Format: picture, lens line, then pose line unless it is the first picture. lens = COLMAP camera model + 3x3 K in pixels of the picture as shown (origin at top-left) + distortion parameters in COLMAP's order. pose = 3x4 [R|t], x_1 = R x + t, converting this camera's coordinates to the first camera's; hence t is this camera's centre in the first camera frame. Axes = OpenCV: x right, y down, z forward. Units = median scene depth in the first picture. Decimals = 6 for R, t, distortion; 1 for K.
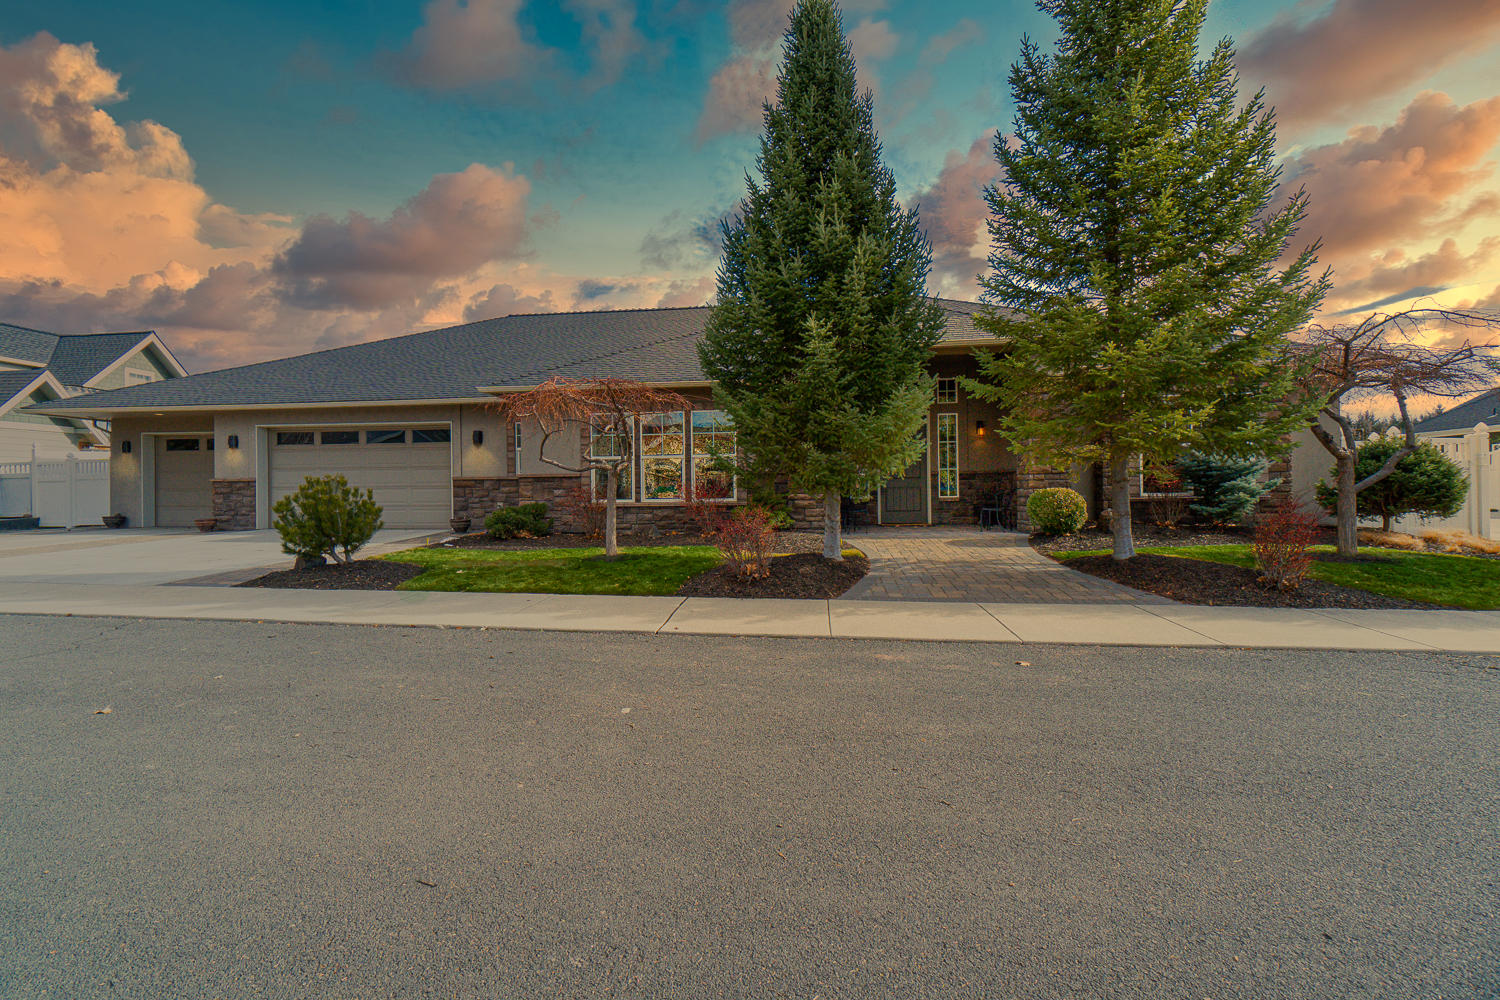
lens RADIAL K [[648.9, 0, 745.9], [0, 648.9, 488.3], [0, 0, 1]] dist [-0.001263, -0.000131]
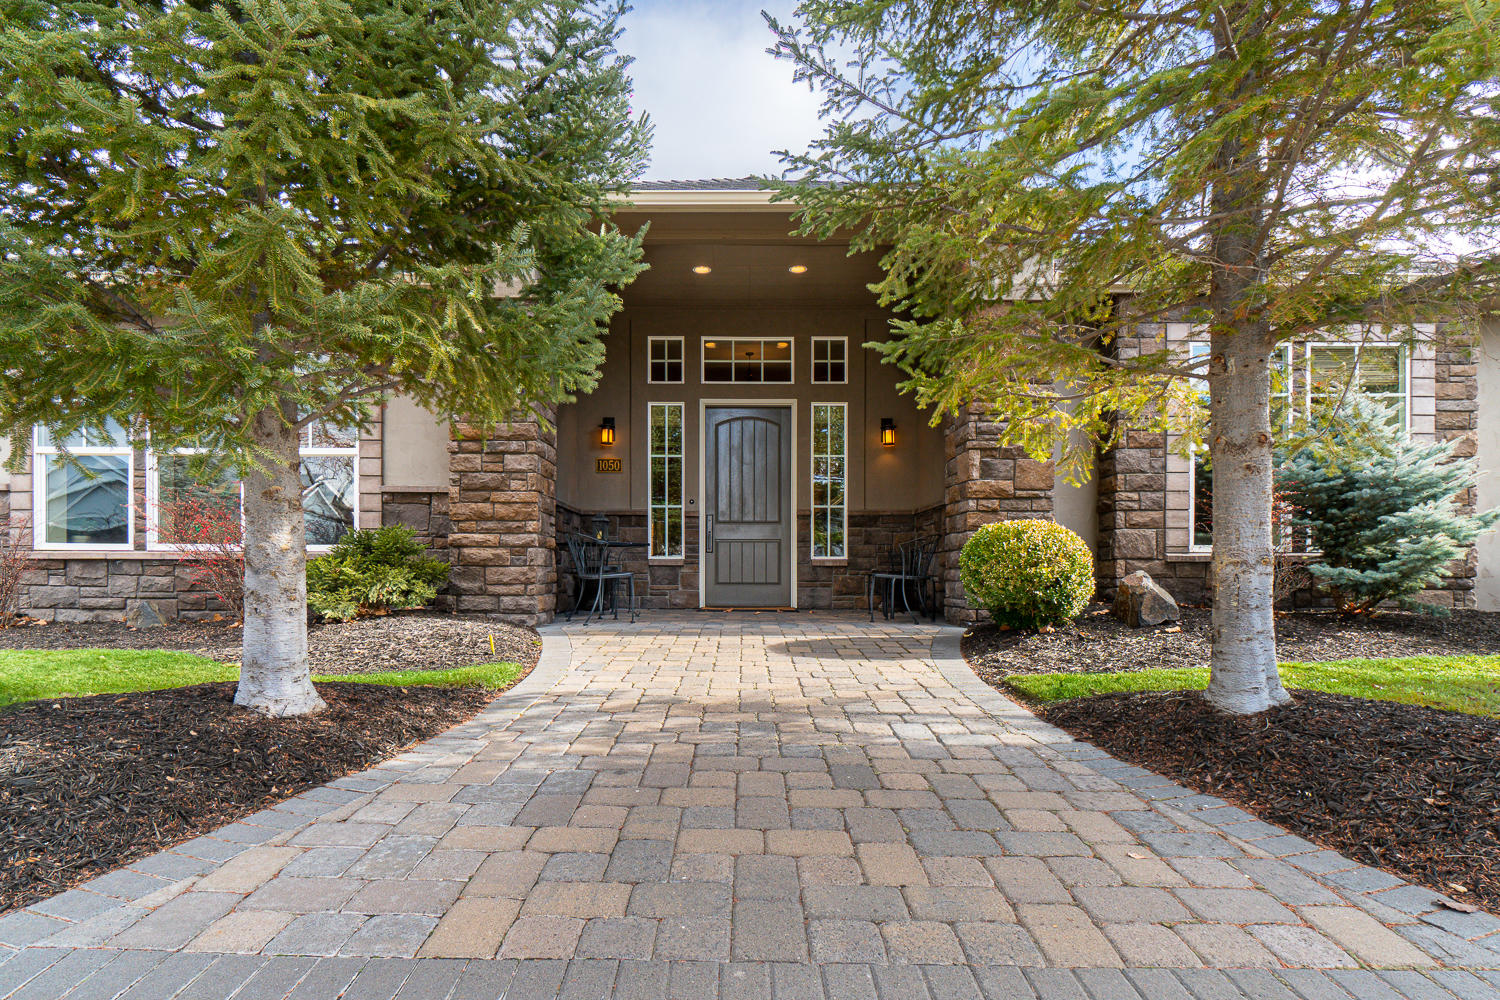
lens RADIAL K [[648.9, 0, 787.8], [0, 648.9, 583.0], [0, 0, 1]] dist [-0.001263, -0.000131]
pose [[0.993364, 0.016615, 0.113805, 0.262271], [-0.016731, 0.999860, 0.000062, 0.041551], [-0.113788, -0.001966, 0.993503, 0.565469]]
